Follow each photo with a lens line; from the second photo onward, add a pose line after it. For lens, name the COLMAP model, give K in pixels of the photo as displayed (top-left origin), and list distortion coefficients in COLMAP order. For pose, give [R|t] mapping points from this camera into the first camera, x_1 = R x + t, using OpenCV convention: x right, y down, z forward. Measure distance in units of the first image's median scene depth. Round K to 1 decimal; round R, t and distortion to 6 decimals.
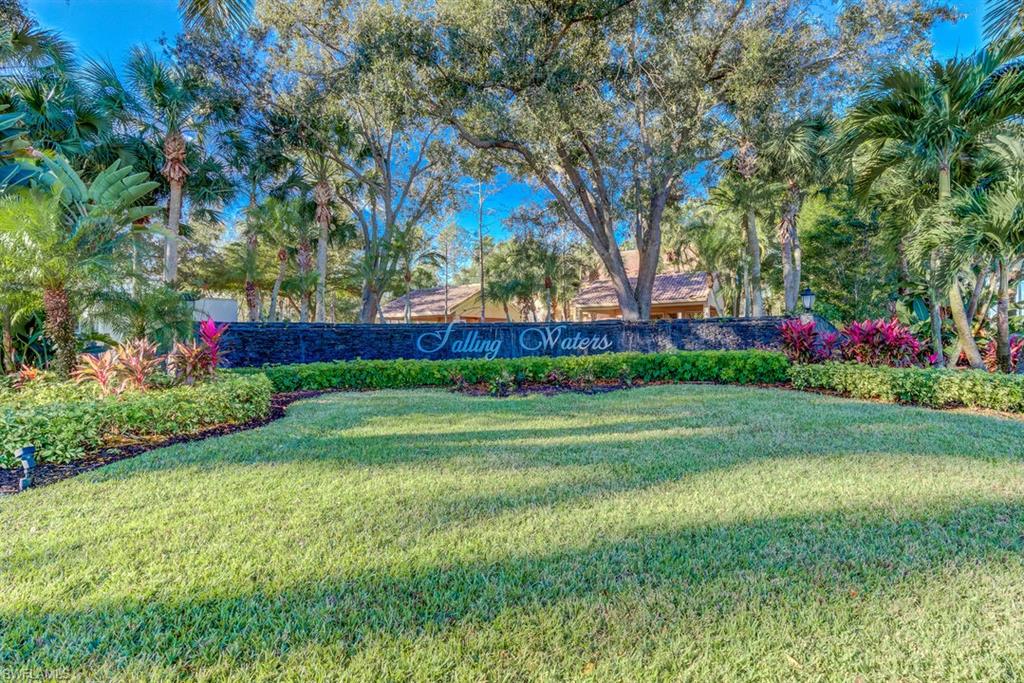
lens RADIAL K [[471.3, 0, 512.0], [0, 471.3, 341.5], [0, 0, 1]] dist [-0.019094, -0.000132]
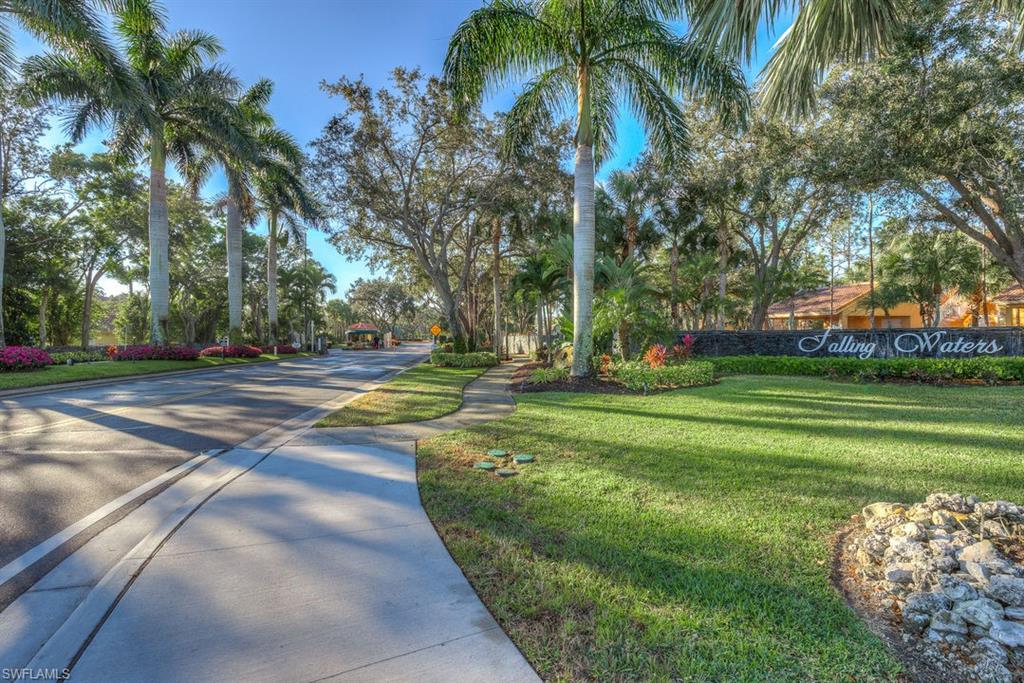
lens RADIAL K [[471.3, 0, 512.0], [0, 471.3, 341.5], [0, 0, 1]] dist [-0.019094, -0.000132]
pose [[0.727752, 0.015212, -0.685672, 0.119062], [-0.003788, 0.999828, 0.018161, -0.025669], [0.685830, -0.010620, 0.727684, -0.538358]]
